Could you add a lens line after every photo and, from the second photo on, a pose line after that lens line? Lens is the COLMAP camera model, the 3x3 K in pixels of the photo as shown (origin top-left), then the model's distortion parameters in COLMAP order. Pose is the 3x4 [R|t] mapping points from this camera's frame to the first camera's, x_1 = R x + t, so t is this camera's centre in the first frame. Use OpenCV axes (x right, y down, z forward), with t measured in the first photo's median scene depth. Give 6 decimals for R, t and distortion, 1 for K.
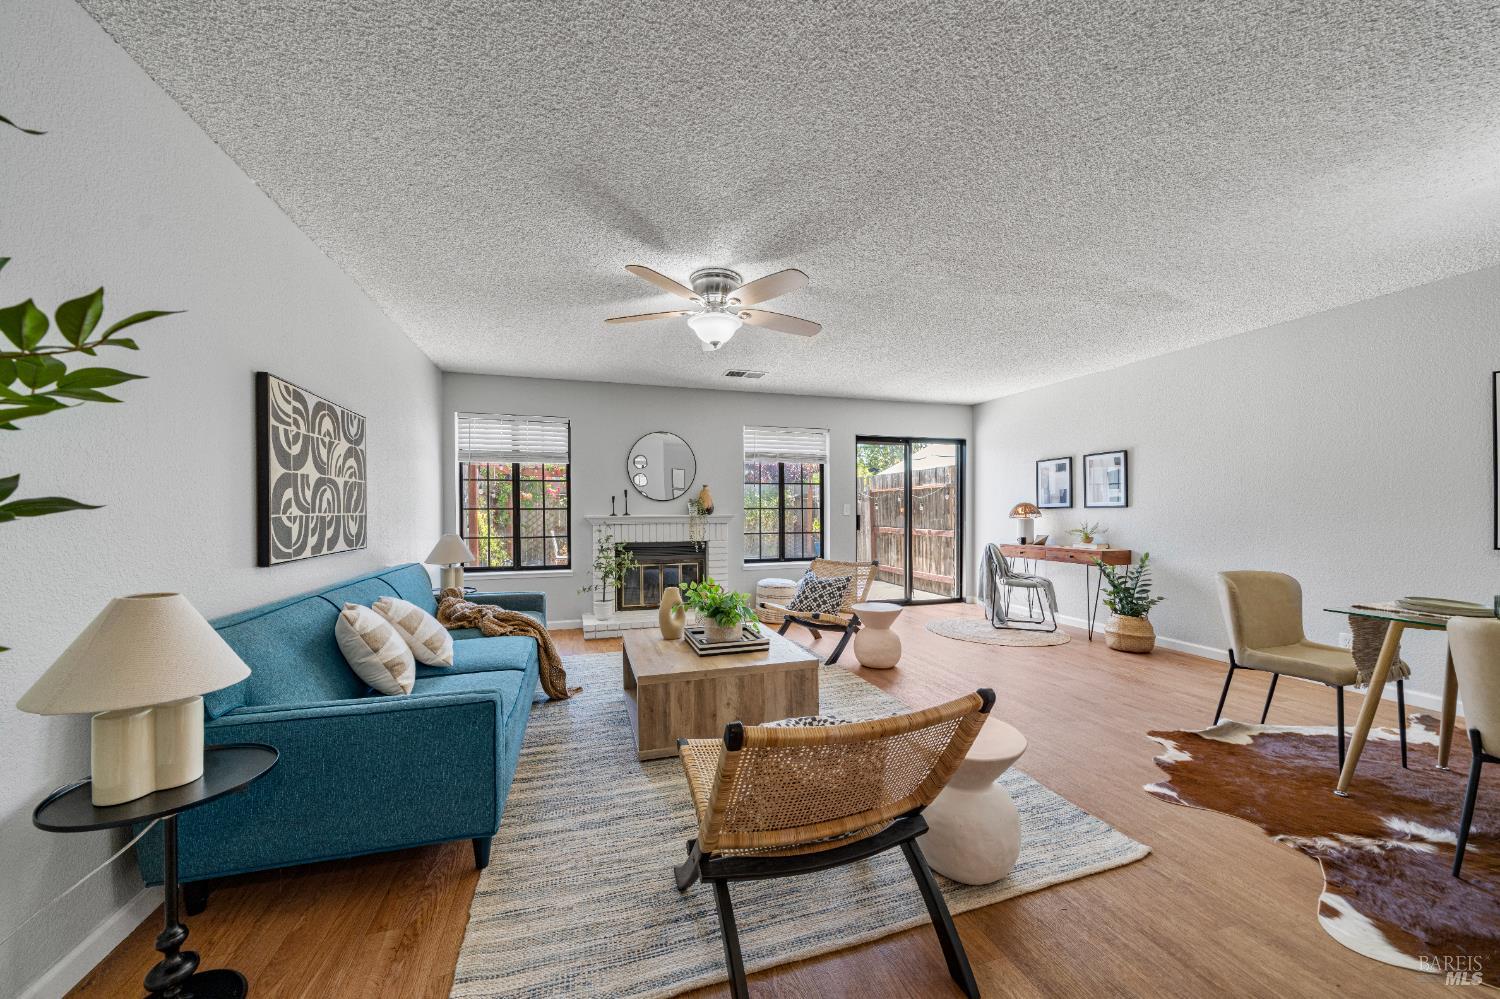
lens RADIAL K [[525.3, 0, 751.0], [0, 525.3, 510.4], [0, 0, 1]] dist [-0.000389, -0.000050]
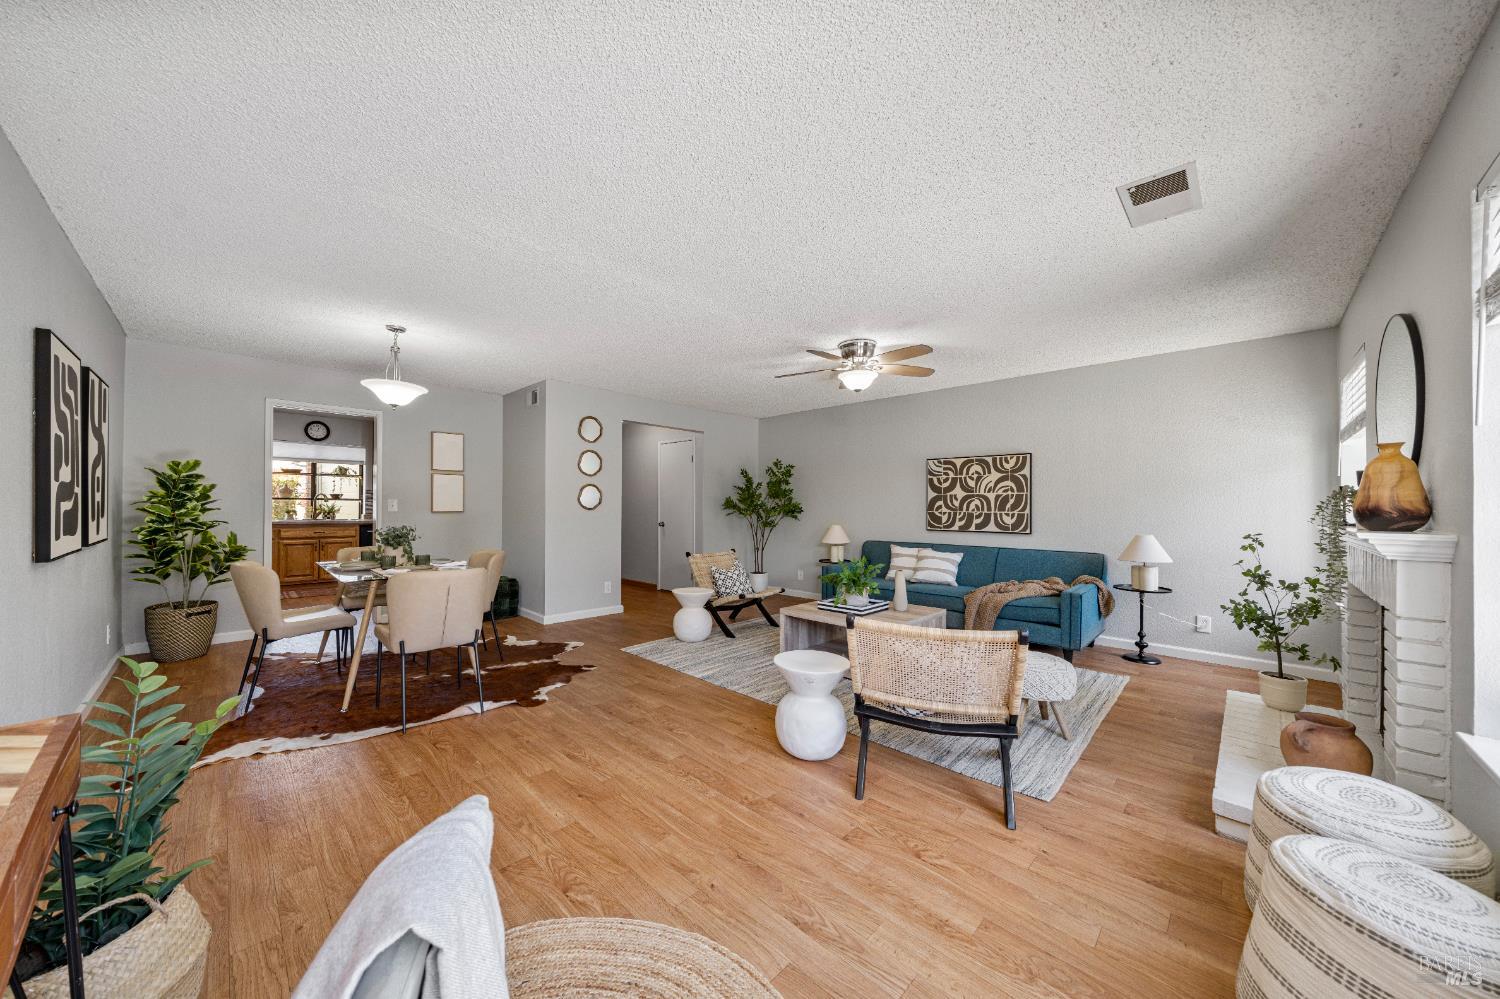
lens RADIAL K [[521.7, 0, 750.0], [0, 521.7, 499.5], [0, 0, 1]] dist [0.000044, 0.000032]
pose [[-0.881104, -0.004043, -0.472905, 1.031793], [-0.000092, 0.999965, -0.008377, -0.025665], [0.472922, -0.007338, -0.881074, 2.576423]]
